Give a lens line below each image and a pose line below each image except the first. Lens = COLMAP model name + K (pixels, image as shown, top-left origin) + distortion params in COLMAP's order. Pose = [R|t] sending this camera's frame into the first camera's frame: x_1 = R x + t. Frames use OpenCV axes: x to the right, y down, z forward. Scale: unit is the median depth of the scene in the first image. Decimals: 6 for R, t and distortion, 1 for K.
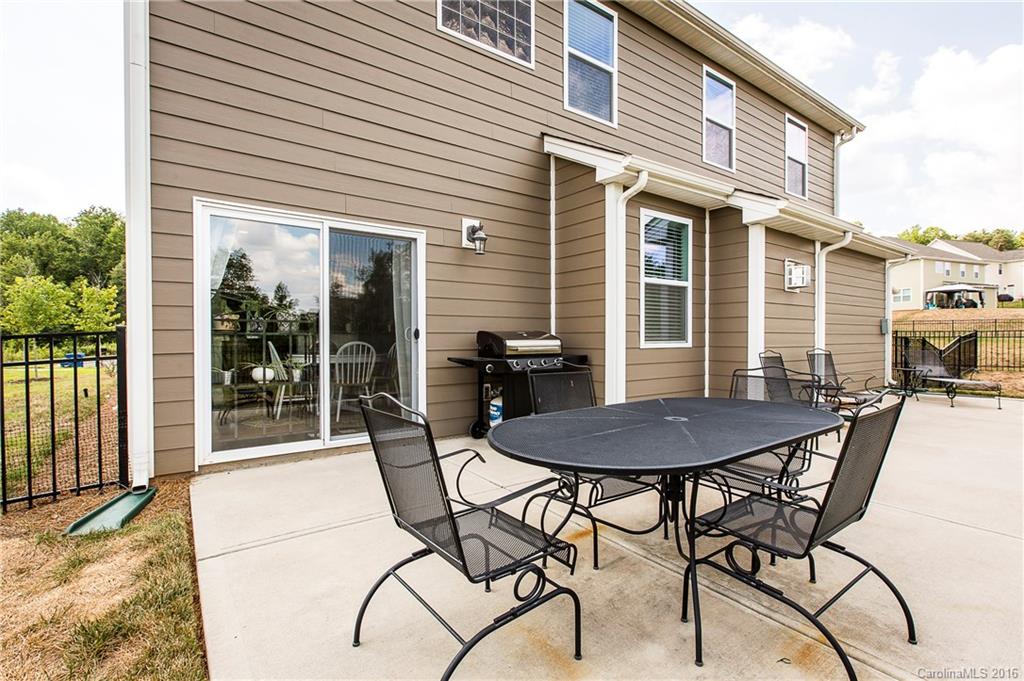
lens RADIAL K [[467.6, 0, 495.8], [0, 467.6, 339.4], [0, 0, 1]] dist [0.000363, 0.000062]
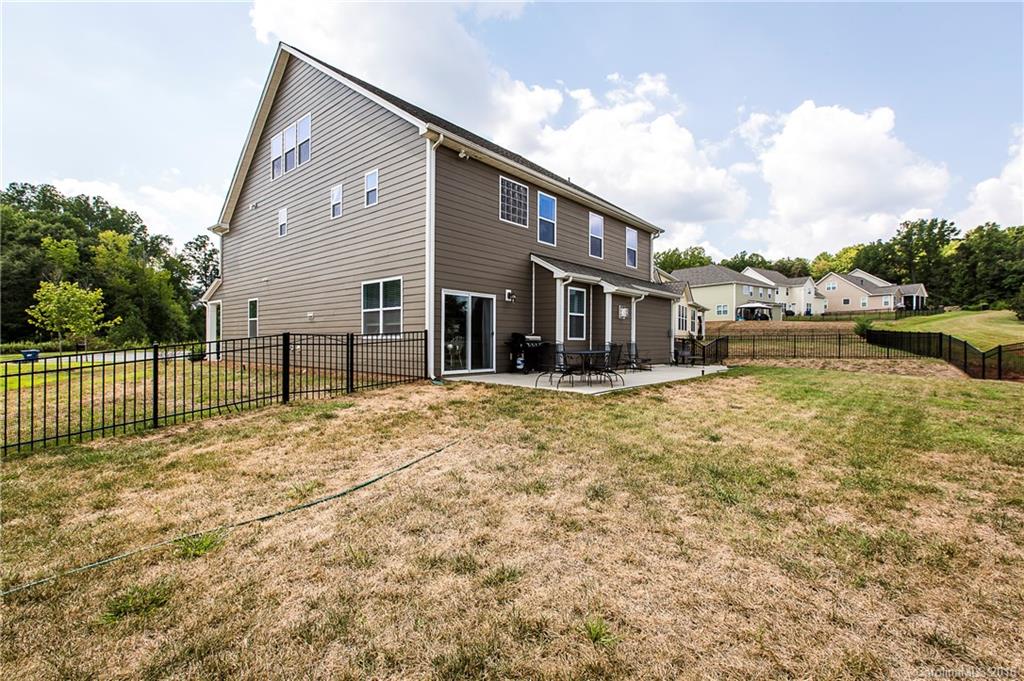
lens RADIAL K [[465.7, 0, 512.0], [0, 465.7, 340.5], [0, 0, 1]] dist [-0.002989, -0.000397]
pose [[0.964688, 0.007280, 0.263293, -0.625840], [-0.006179, 0.999968, -0.005009, 0.033920], [-0.263322, 0.003206, 0.964703, -1.323413]]
